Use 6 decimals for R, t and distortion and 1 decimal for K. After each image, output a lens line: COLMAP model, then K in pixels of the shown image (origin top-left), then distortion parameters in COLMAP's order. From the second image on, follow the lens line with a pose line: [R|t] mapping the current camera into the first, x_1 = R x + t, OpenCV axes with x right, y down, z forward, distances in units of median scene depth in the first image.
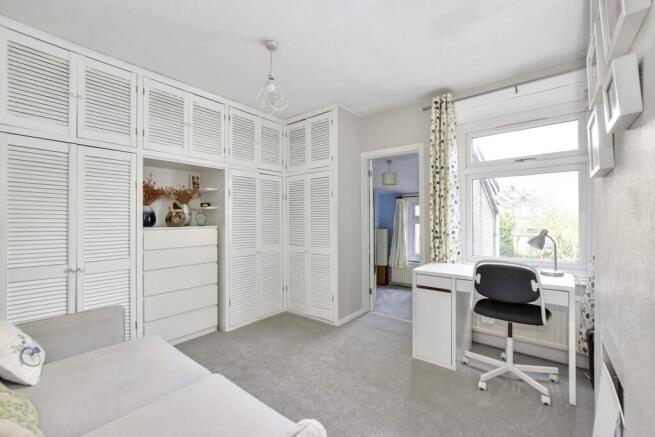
lens RADIAL K [[290.5, 0, 327.7], [0, 290.5, 219.1], [0, 0, 1]] dist [-0.010840, 0.002359]
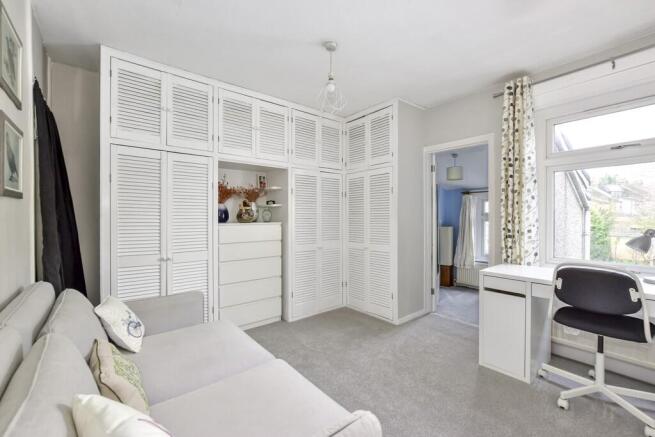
lens RADIAL K [[290.5, 0, 326.6], [0, 290.5, 219.1], [0, 0, 1]] dist [-0.010840, 0.002359]
pose [[0.977892, 0.004036, -0.209071, 0.005689], [-0.001797, 0.999939, 0.010899, -0.000245], [0.209102, -0.010282, 0.977840, -0.008824]]
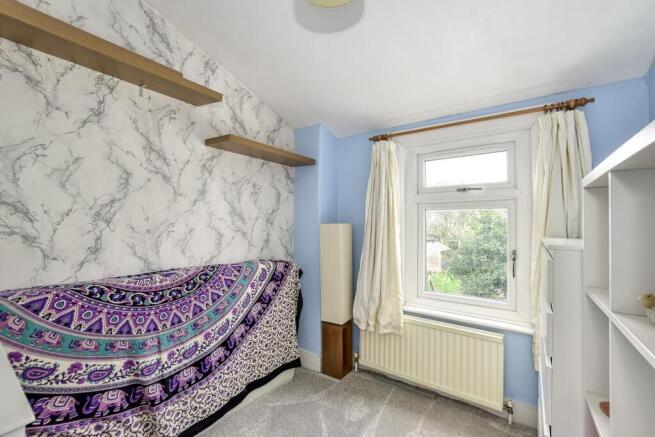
lens RADIAL K [[290.5, 0, 329.2], [0, 290.5, 218.9], [0, 0, 1]] dist [-0.010840, 0.002359]
pose [[0.994607, 0.004375, 0.103623, 0.260373], [-0.004647, 0.999986, 0.002382, 0.050582], [-0.103611, -0.002850, 0.994614, 1.162633]]
